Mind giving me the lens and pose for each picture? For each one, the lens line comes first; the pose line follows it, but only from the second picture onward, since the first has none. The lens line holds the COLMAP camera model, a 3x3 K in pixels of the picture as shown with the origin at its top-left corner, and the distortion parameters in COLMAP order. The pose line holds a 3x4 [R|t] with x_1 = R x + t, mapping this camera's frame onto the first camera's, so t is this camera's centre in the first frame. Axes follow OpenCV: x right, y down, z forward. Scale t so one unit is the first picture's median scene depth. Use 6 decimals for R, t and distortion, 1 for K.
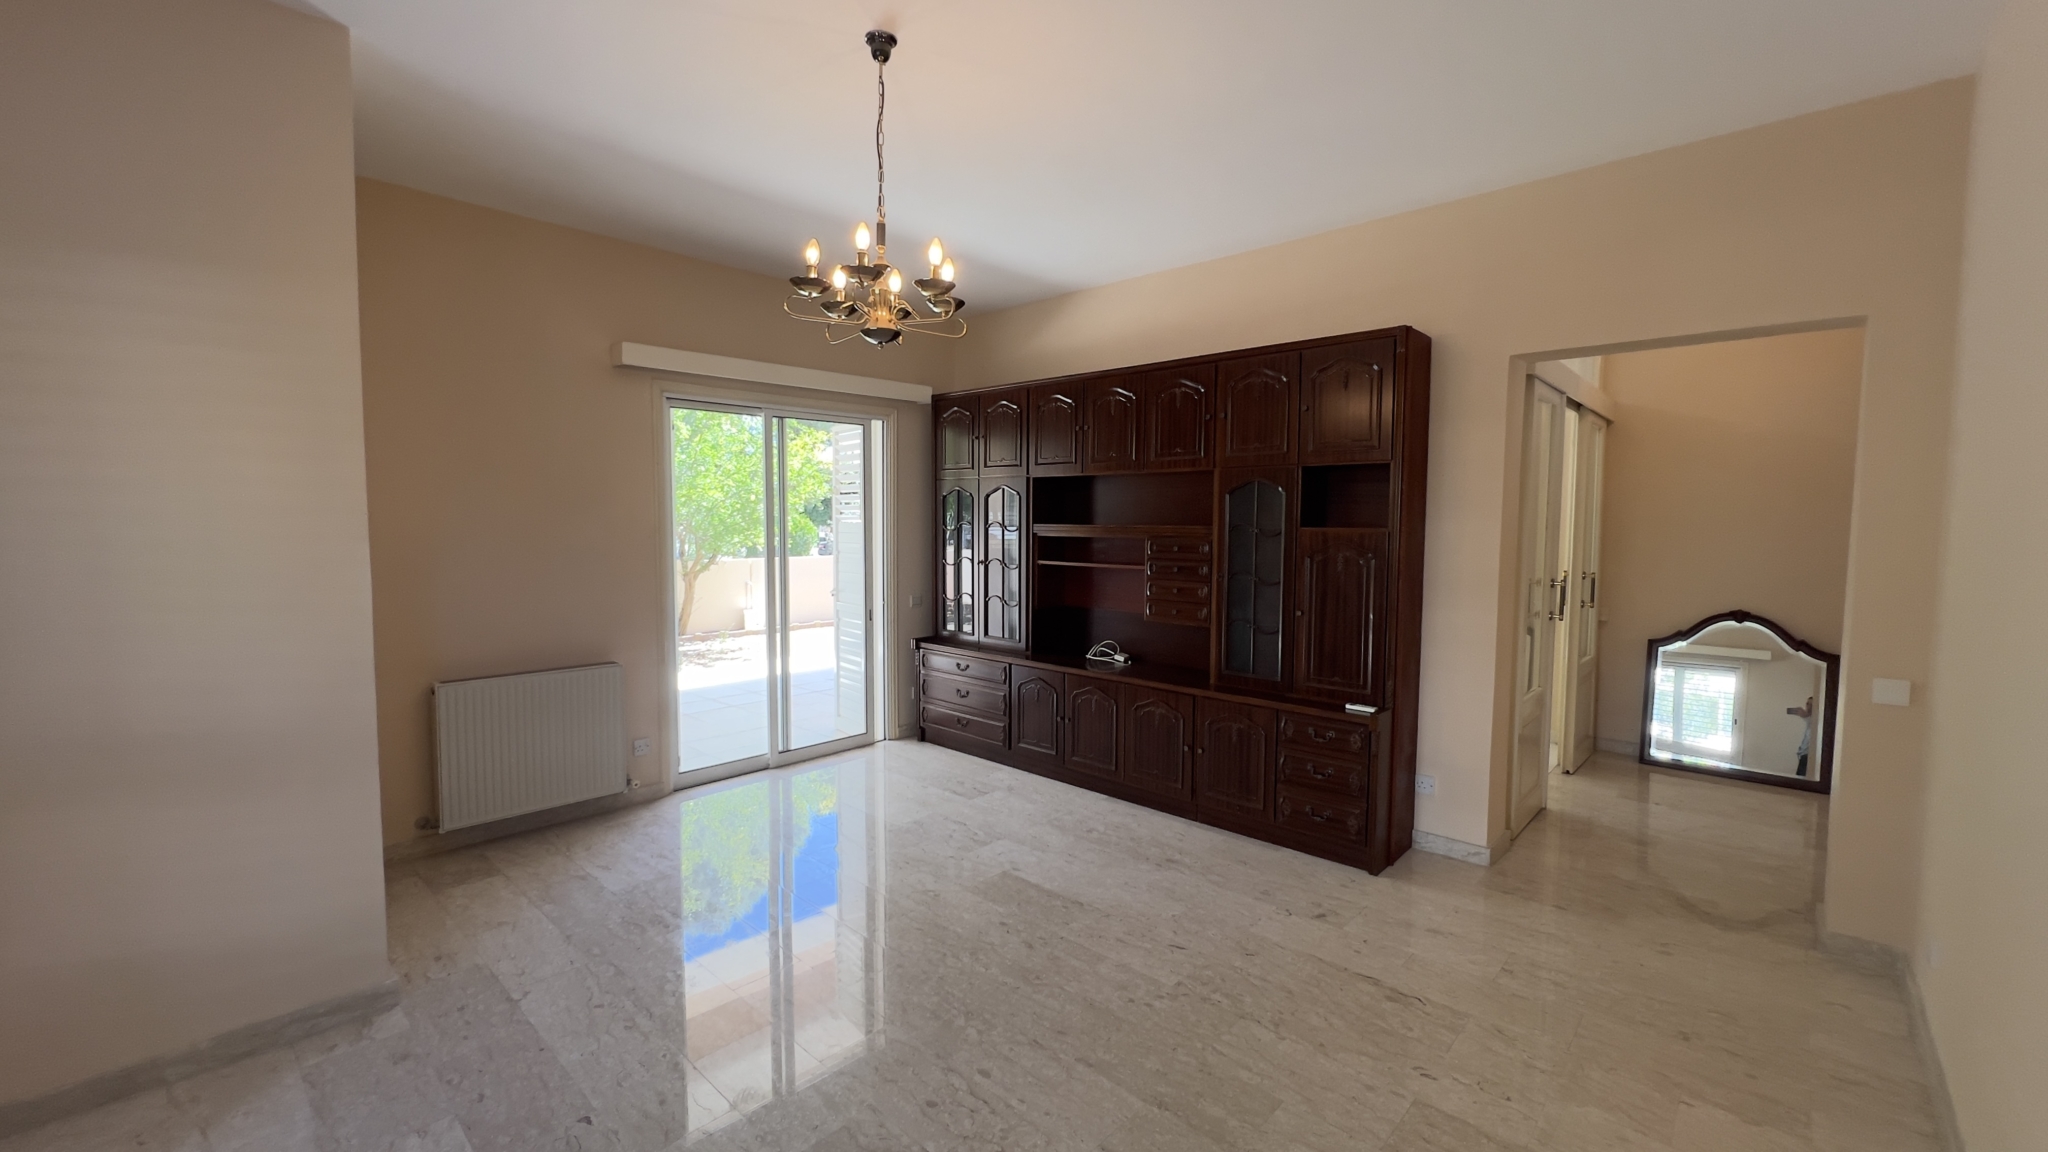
lens RADIAL K [[817.6, 0, 1019.5], [0, 817.6, 572.9], [0, 0, 1]] dist [-0.001914, 0.000663]
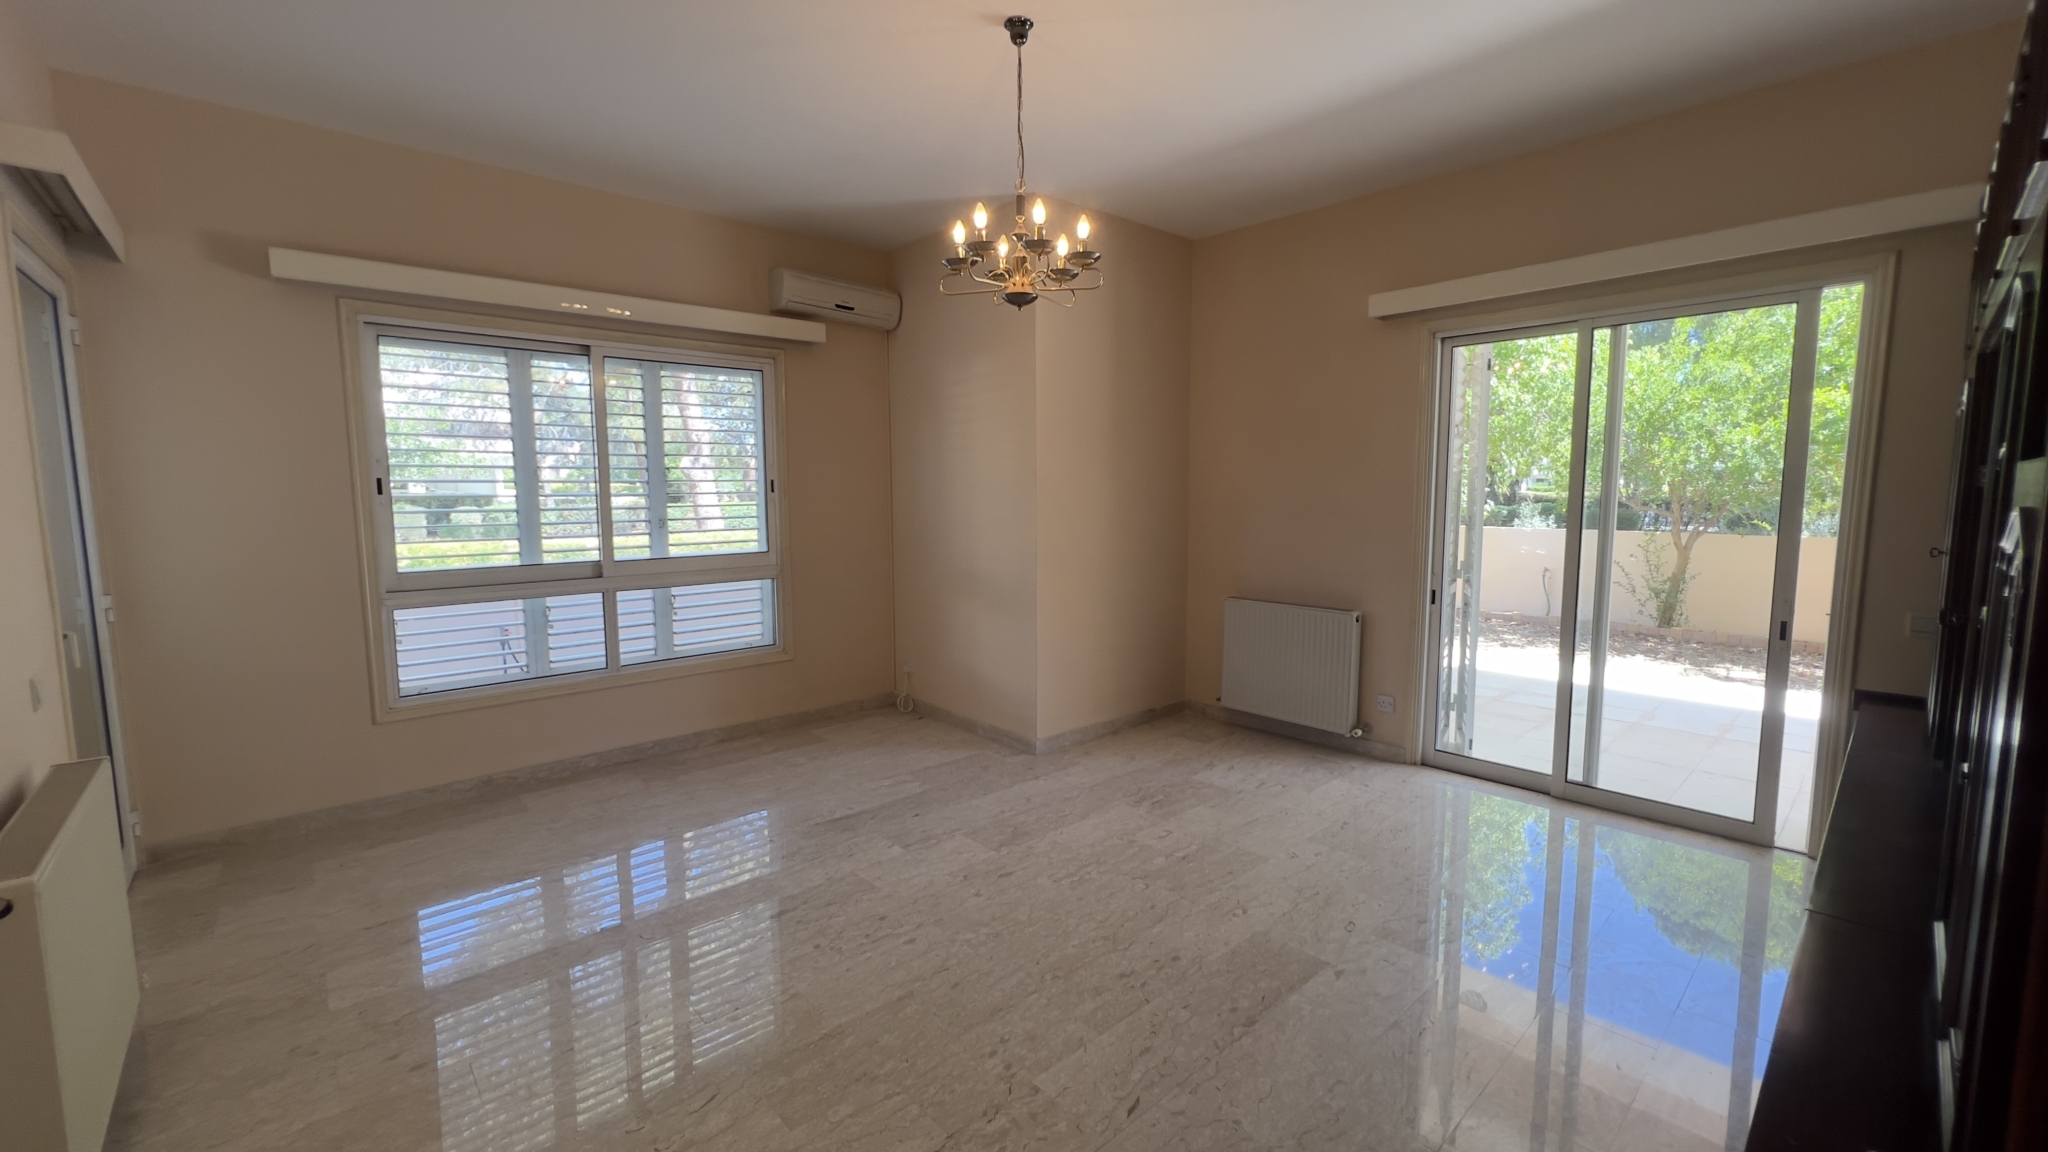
lens RADIAL K [[817.6, 0, 1025.2], [0, 817.6, 579.9], [0, 0, 1]] dist [-0.001914, 0.000663]
pose [[-0.074950, 0.107004, -0.991430, 0.551391], [-0.058036, 0.992073, 0.111461, -0.022006], [0.995497, 0.065892, -0.068145, 0.634997]]
